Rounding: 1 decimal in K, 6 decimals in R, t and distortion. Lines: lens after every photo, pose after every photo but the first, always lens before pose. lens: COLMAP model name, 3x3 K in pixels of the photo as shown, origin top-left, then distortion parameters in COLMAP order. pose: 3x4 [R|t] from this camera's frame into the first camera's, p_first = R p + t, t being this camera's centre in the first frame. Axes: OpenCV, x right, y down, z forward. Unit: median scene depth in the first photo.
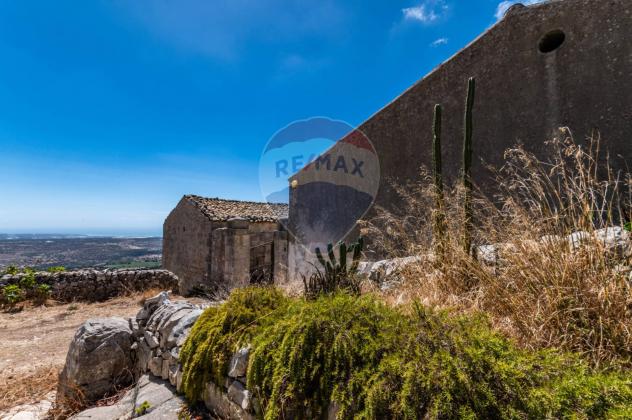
lens RADIAL K [[285.5, 0, 315.9], [0, 285.5, 212.4], [0, 0, 1]] dist [0.025188, -0.000122]
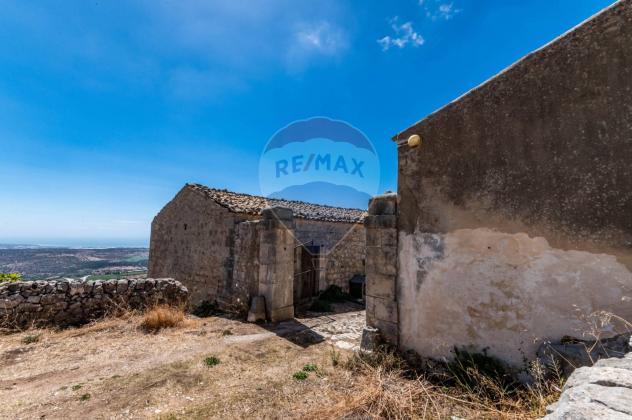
lens RADIAL K [[285.5, 0, 314.7], [0, 285.5, 212.5], [0, 0, 1]] dist [0.025188, -0.000122]
pose [[0.996173, 0.018121, 0.085498, -0.254643], [-0.014563, 0.999009, -0.042060, 0.067887], [-0.086176, 0.040654, 0.995450, 0.277351]]
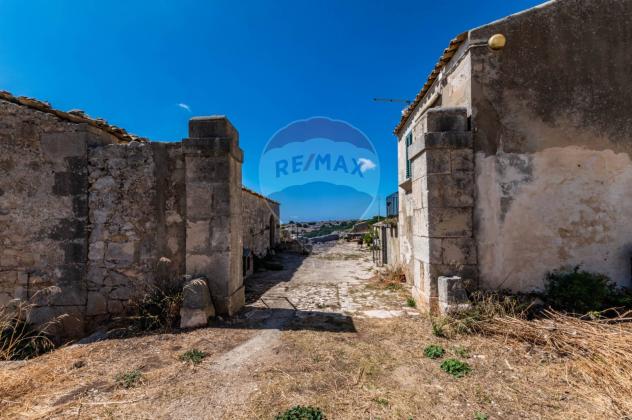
lens RADIAL K [[285.5, 0, 314.5], [0, 285.5, 212.4], [0, 0, 1]] dist [0.025188, -0.000122]
pose [[0.678598, 0.009265, 0.734452, -0.507053], [-0.010533, 0.999940, -0.002882, 0.162183], [-0.734434, -0.005781, 0.678655, 0.640084]]
